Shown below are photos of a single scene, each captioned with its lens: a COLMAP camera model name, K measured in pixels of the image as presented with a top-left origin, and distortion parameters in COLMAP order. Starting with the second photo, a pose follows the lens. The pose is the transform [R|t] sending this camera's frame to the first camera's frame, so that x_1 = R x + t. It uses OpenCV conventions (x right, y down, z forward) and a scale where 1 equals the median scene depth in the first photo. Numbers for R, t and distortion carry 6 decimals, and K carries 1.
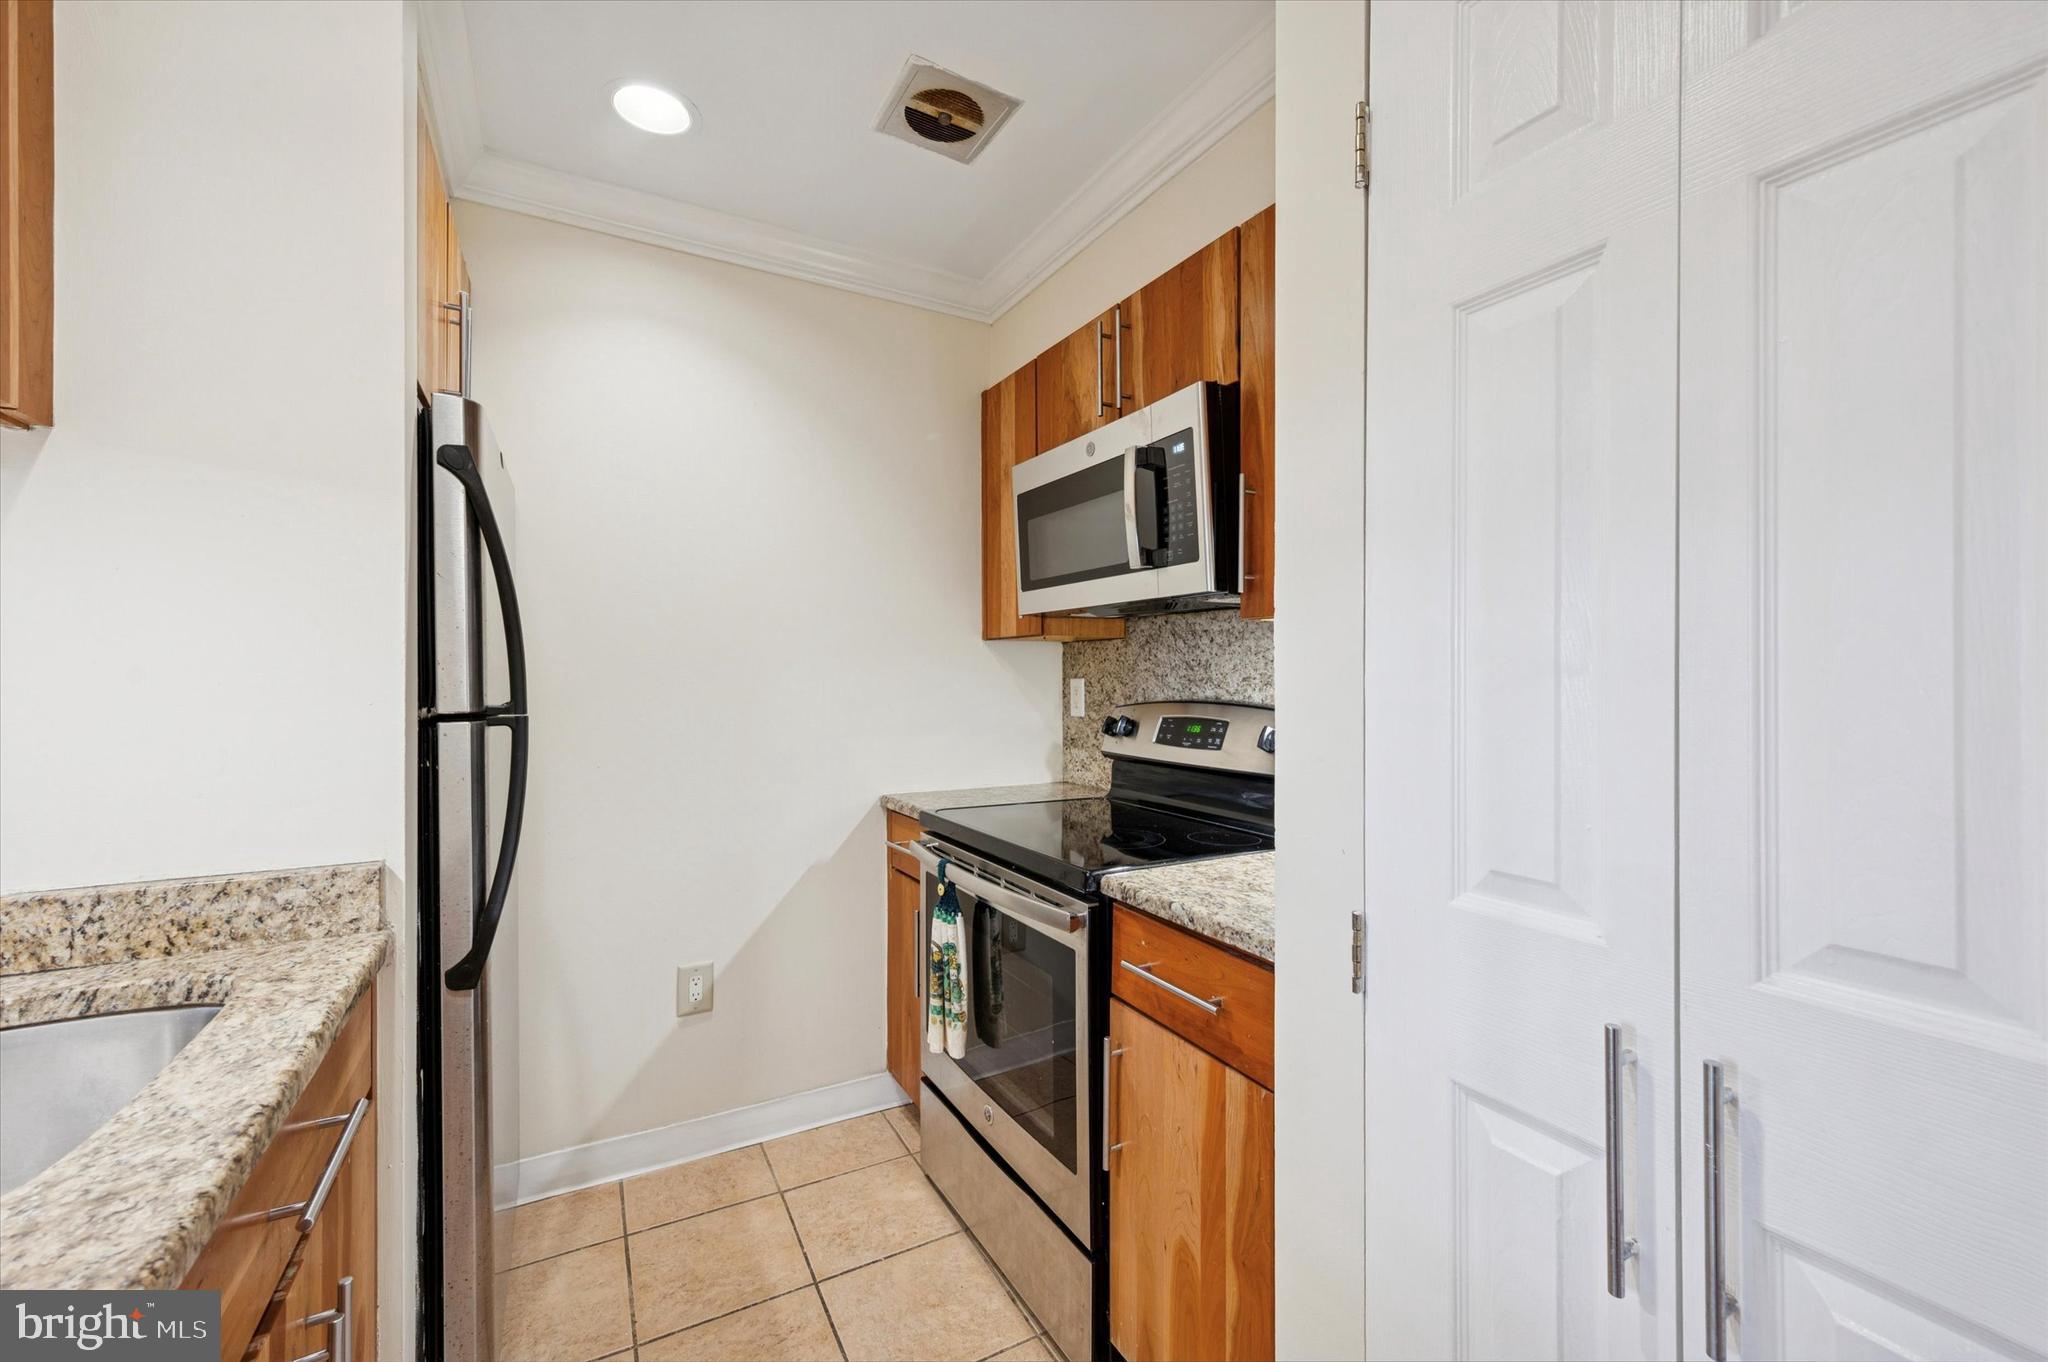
lens RADIAL K [[845.5, 0, 1040.9], [0, 845.5, 673.3], [0, 0, 1]] dist [0.001243, 0.000413]
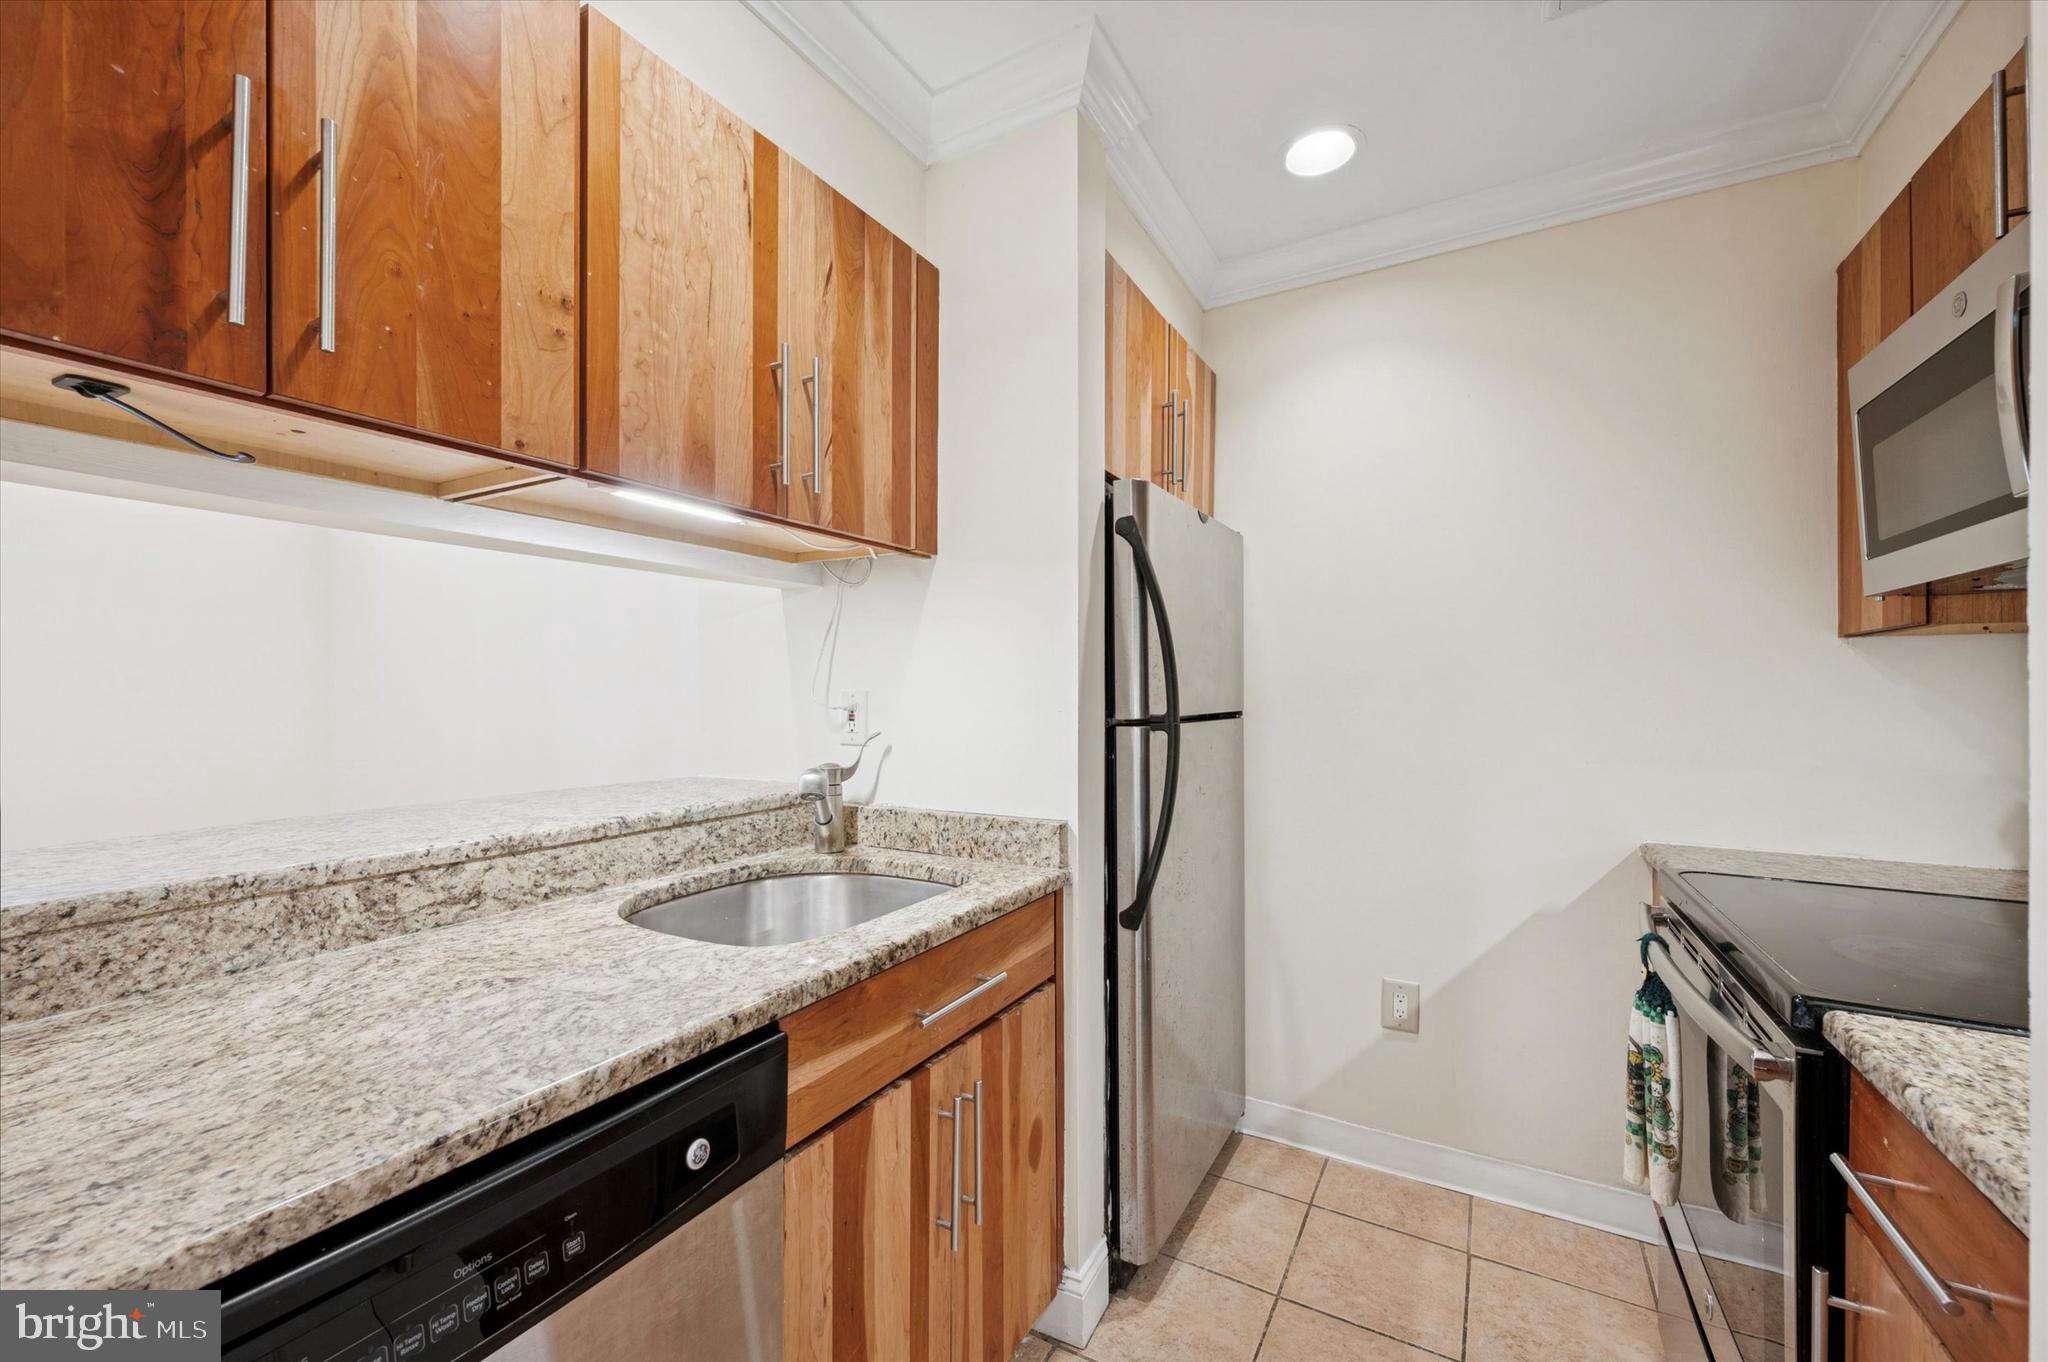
lens RADIAL K [[820.8, 0, 1000.9], [0, 820.8, 702.1], [0, 0, 1]] dist [-0.000823, -0.000187]
pose [[0.496696, 0.008761, -0.867881, 0.296094], [0.003675, 0.999919, 0.012197, 0.002942], [0.867917, -0.009248, 0.496623, 0.176457]]
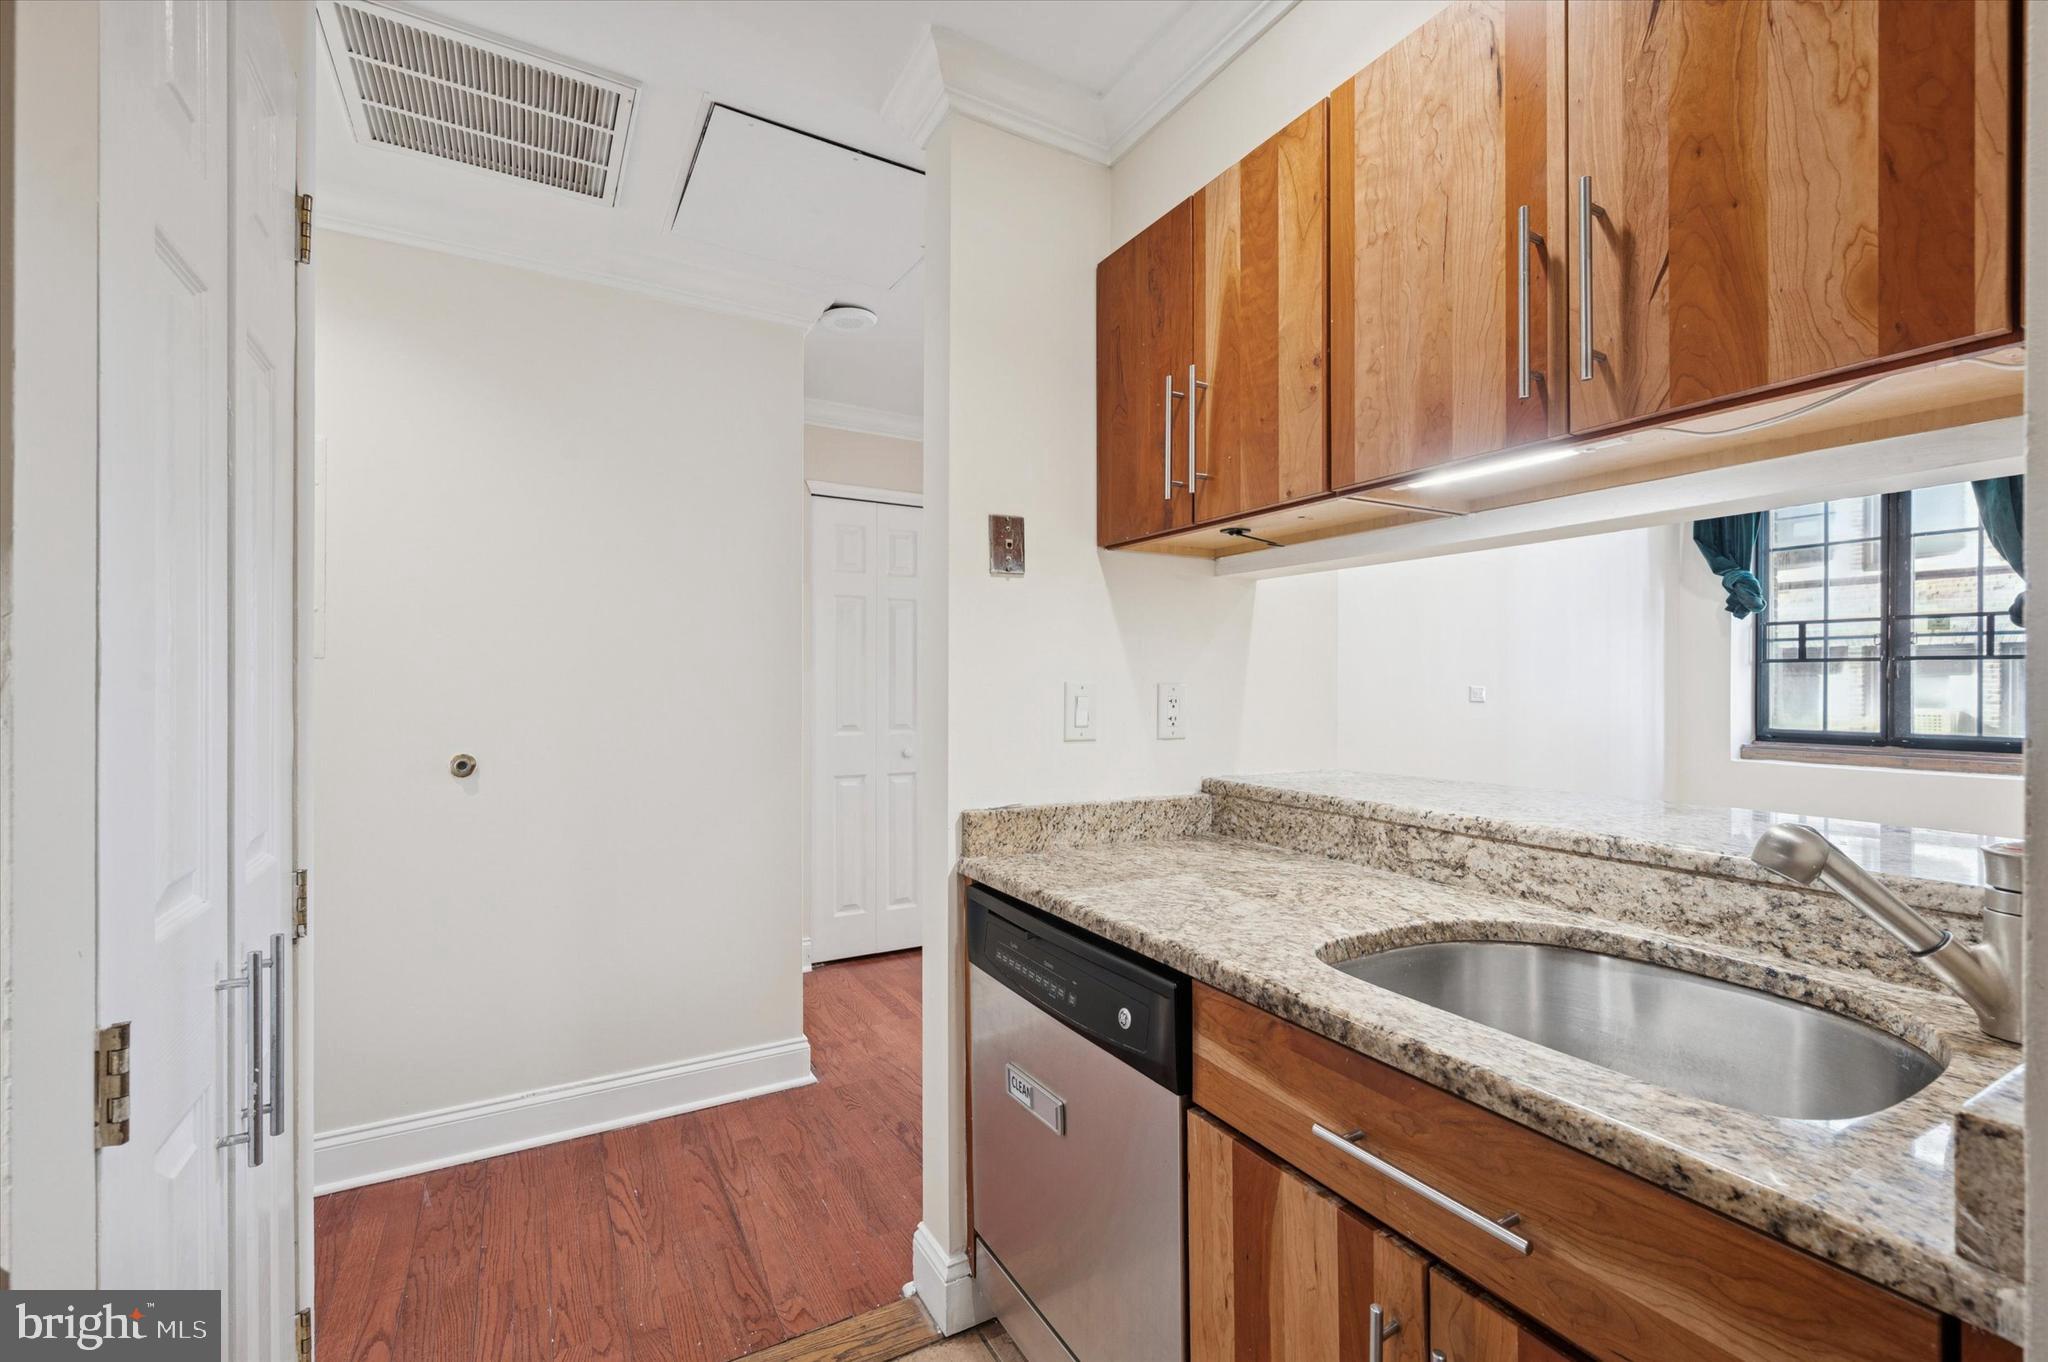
lens RADIAL K [[871.7, 0, 1054.4], [0, 871.7, 684.8], [0, 0, 1]] dist [0.006938, 0.000309]
pose [[-0.999535, -0.005687, -0.029971, -0.227725], [-0.005755, 0.999981, 0.002169, 0.003695], [0.029958, 0.002340, -0.999548, 1.142344]]
